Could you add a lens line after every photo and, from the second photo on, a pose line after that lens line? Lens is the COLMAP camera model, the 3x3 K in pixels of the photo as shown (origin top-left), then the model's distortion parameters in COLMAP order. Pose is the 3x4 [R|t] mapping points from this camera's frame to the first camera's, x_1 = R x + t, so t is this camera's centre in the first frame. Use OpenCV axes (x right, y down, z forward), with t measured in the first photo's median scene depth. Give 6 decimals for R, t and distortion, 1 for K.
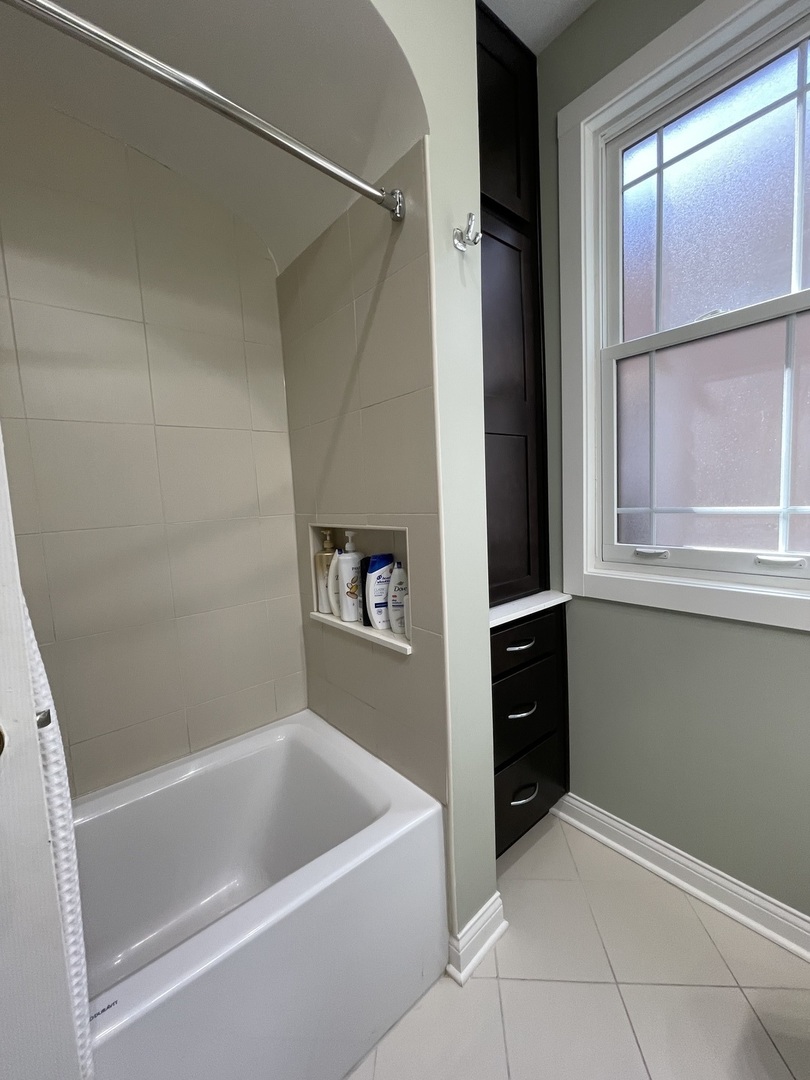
lens RADIAL K [[435.0, 0, 404.2], [0, 435.0, 532.6], [0, 0, 1]] dist [-0.003752, 0.001484]
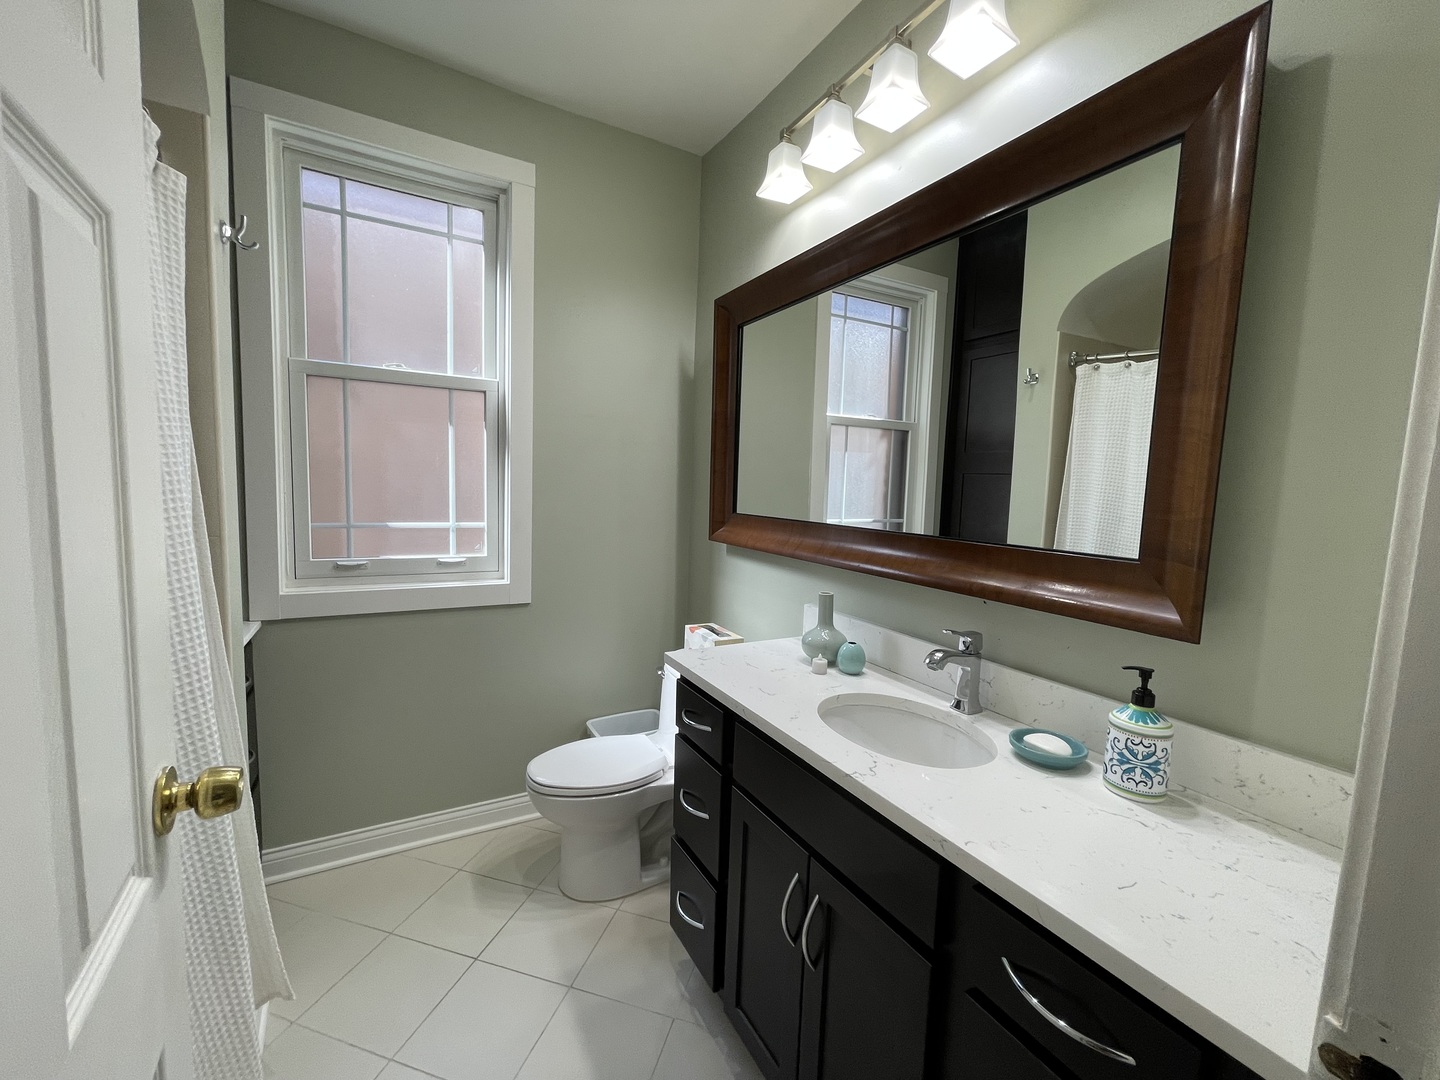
lens RADIAL K [[580.0, 0, 716.9], [0, 580.0, 541.9], [0, 0, 1]] dist [-0.003752, 0.001484]
pose [[0.189408, -0.033820, 0.981316, -0.726819], [0.047372, 0.998558, 0.025271, -0.004554], [-0.980755, 0.041700, 0.190737, -0.176357]]
